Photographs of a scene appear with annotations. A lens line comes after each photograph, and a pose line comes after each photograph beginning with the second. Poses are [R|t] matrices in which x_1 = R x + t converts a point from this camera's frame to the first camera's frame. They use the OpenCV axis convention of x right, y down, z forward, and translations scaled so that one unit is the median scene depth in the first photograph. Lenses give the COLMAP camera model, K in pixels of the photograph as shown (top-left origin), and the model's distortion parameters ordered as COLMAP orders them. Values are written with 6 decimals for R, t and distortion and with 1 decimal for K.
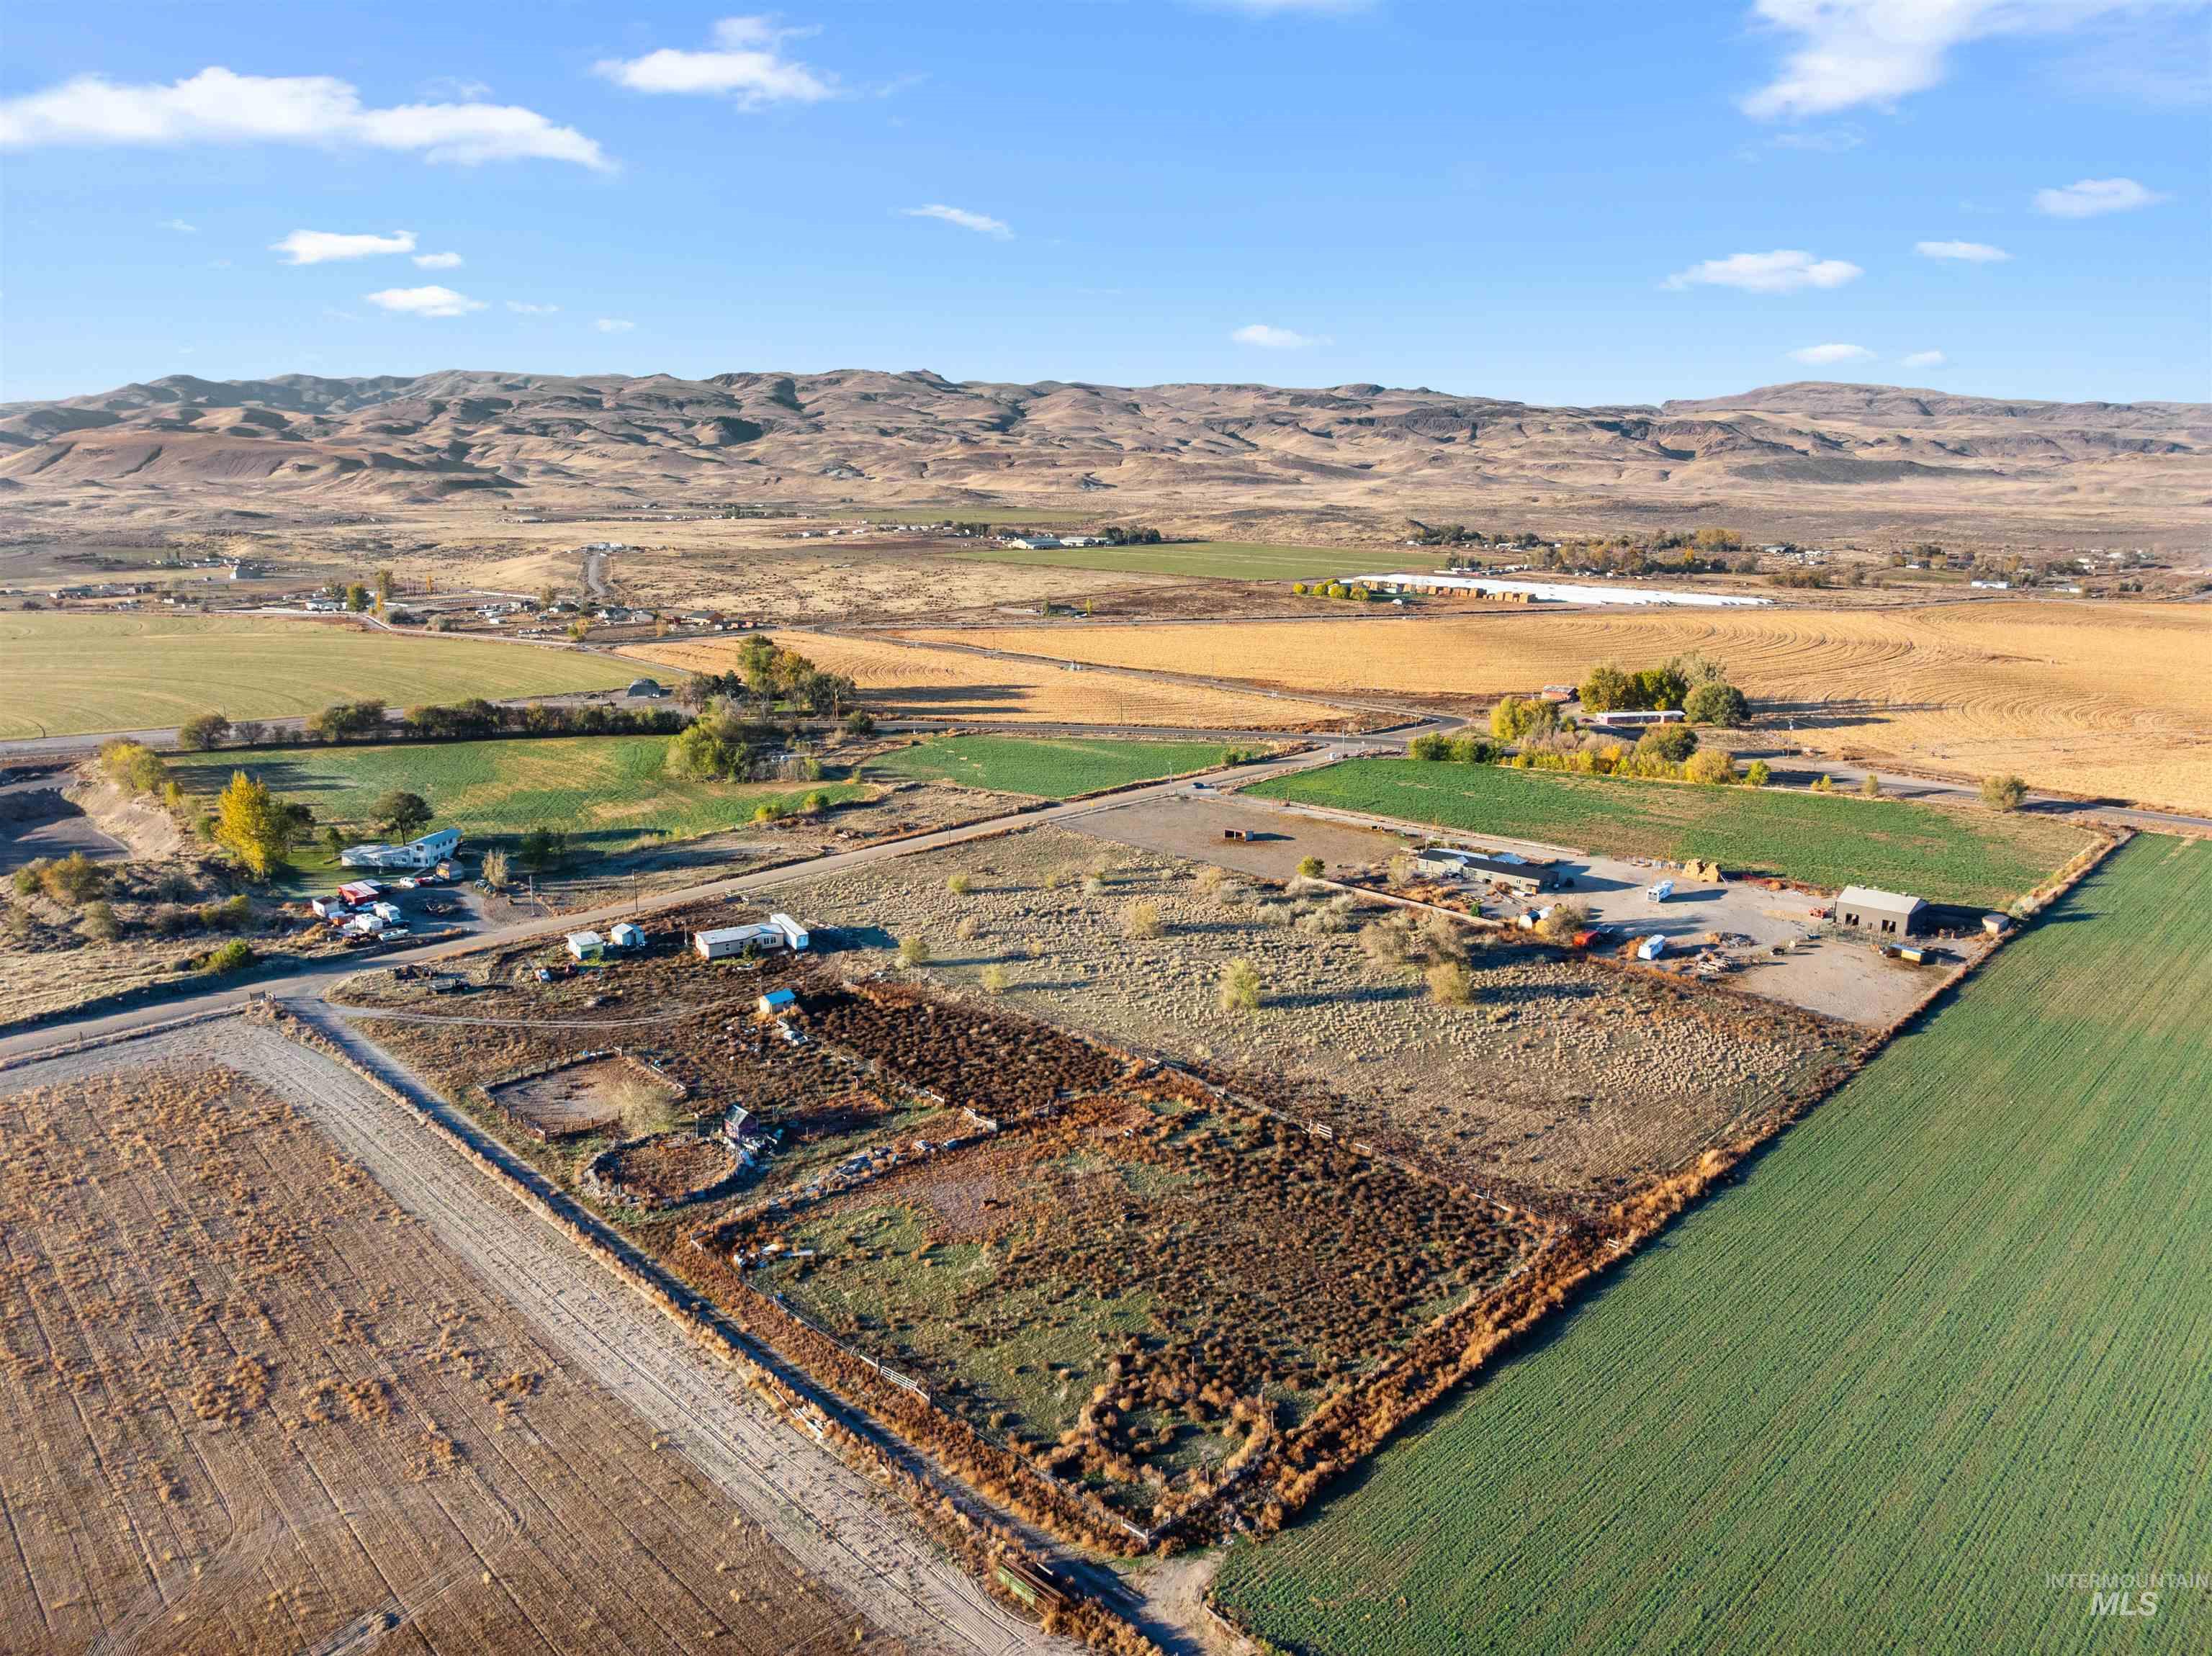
lens RADIAL K [[1550.6, 0, 1102.3], [0, 1550.6, 824.4], [0, 0, 1]] dist [-0.038451, 0.006185]
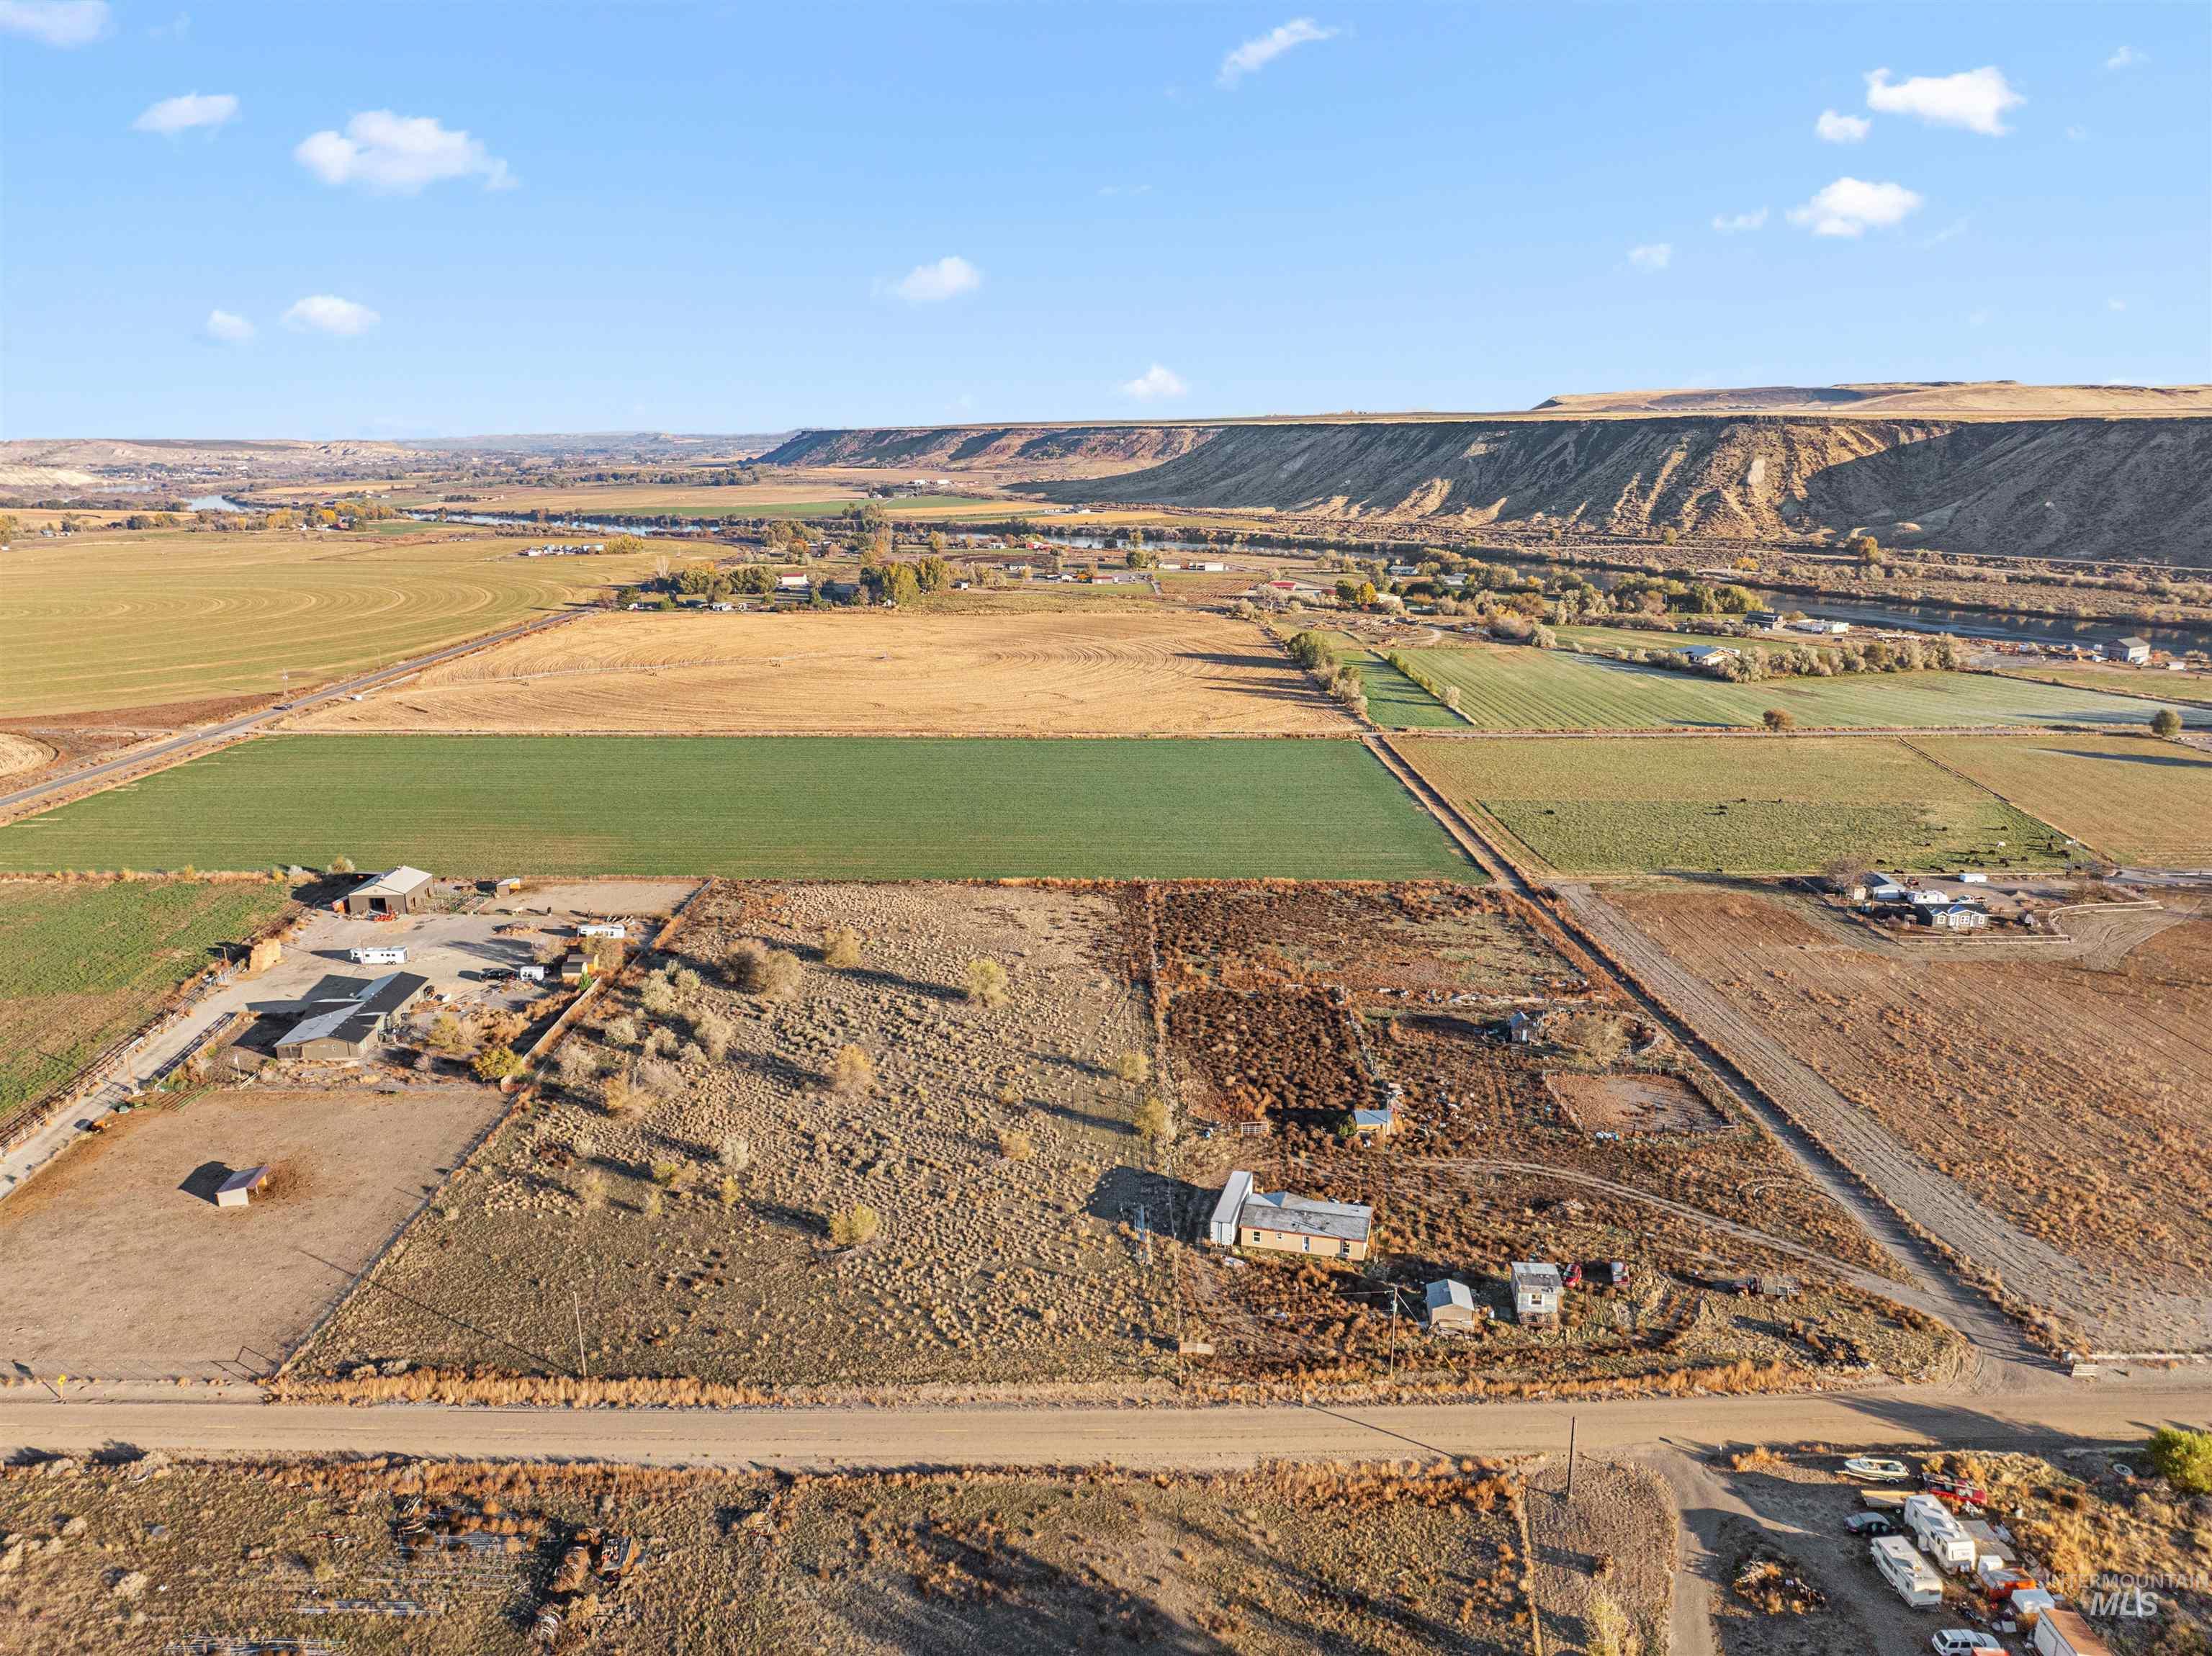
lens RADIAL K [[1558.5, 0, 1106.0], [0, 1558.5, 828.0], [0, 0, 1]] dist [-0.034699, -0.000484]
pose [[-0.701701, -0.169061, 0.692123, -0.568183], [0.162659, 0.907770, 0.386646, -0.320372], [-0.693656, 0.383890, -0.609483, 1.330707]]
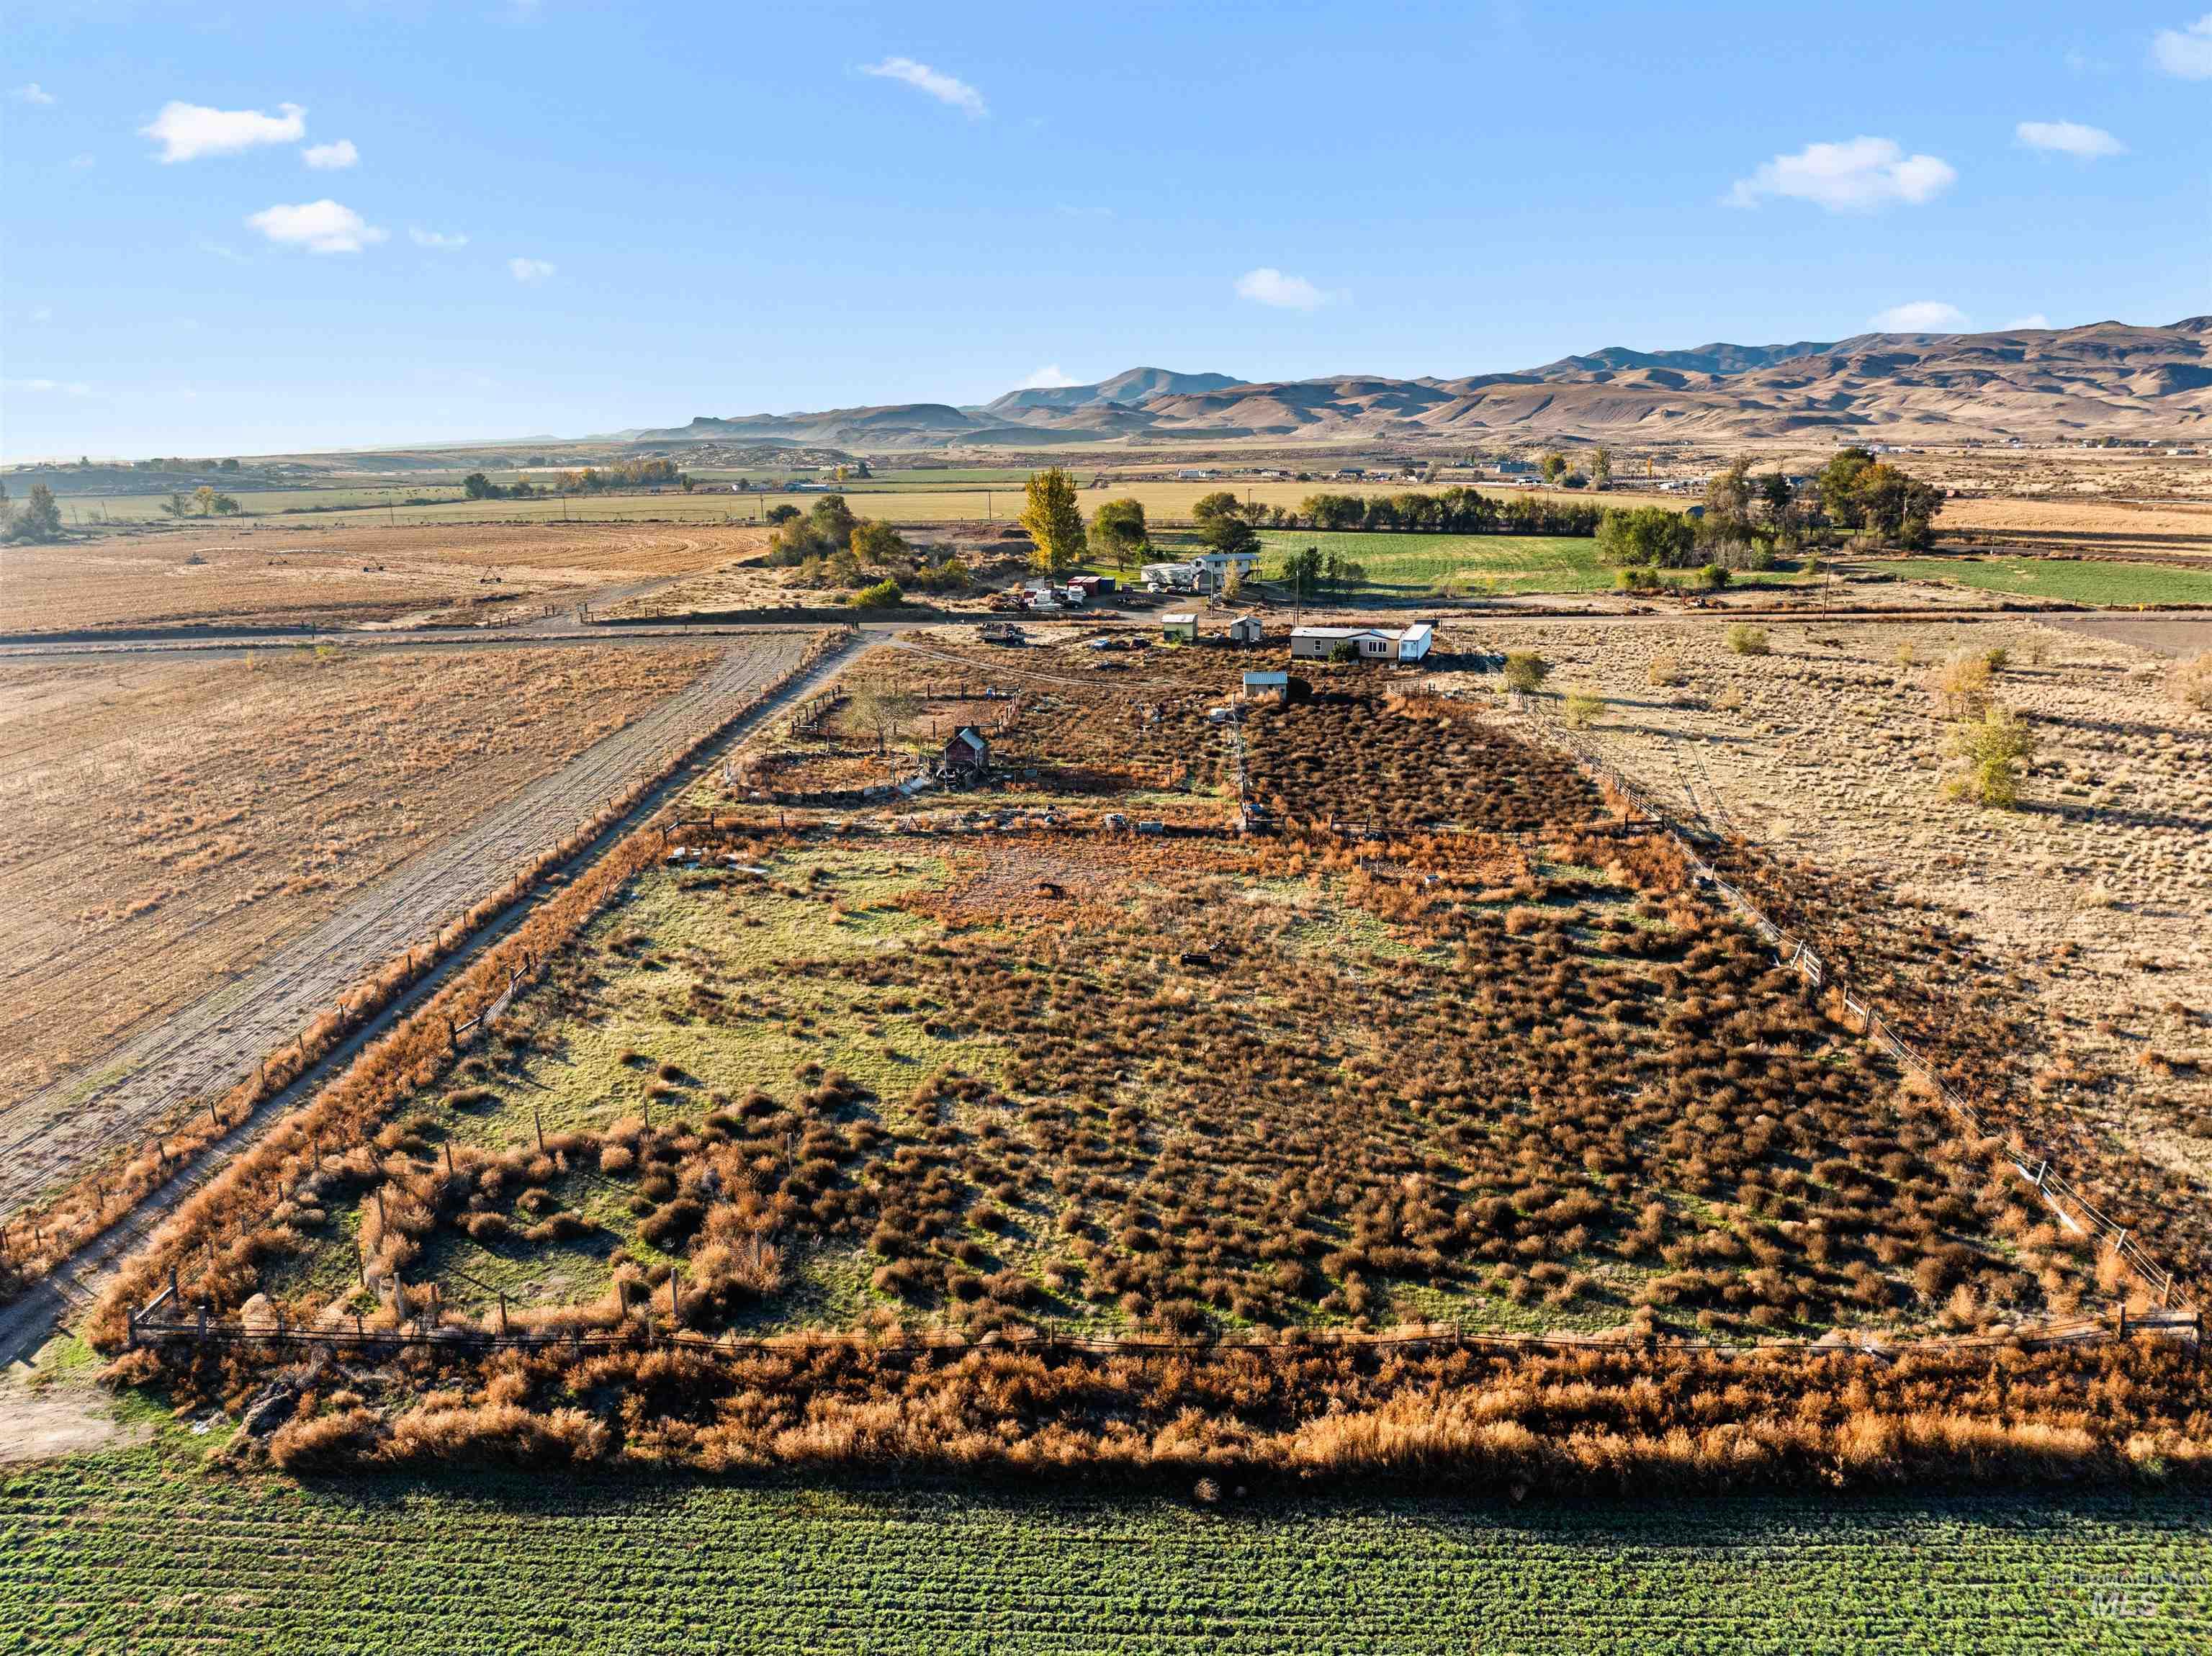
lens RADIAL K [[1550.6, 0, 1102.3], [0, 1550.6, 824.4], [0, 0, 1]] dist [-0.038451, 0.006185]
pose [[0.666175, 0.168231, -0.726573, 0.226049], [-0.156086, 0.984101, 0.084748, 0.110487], [0.729279, 0.056951, 0.681842, 0.405473]]
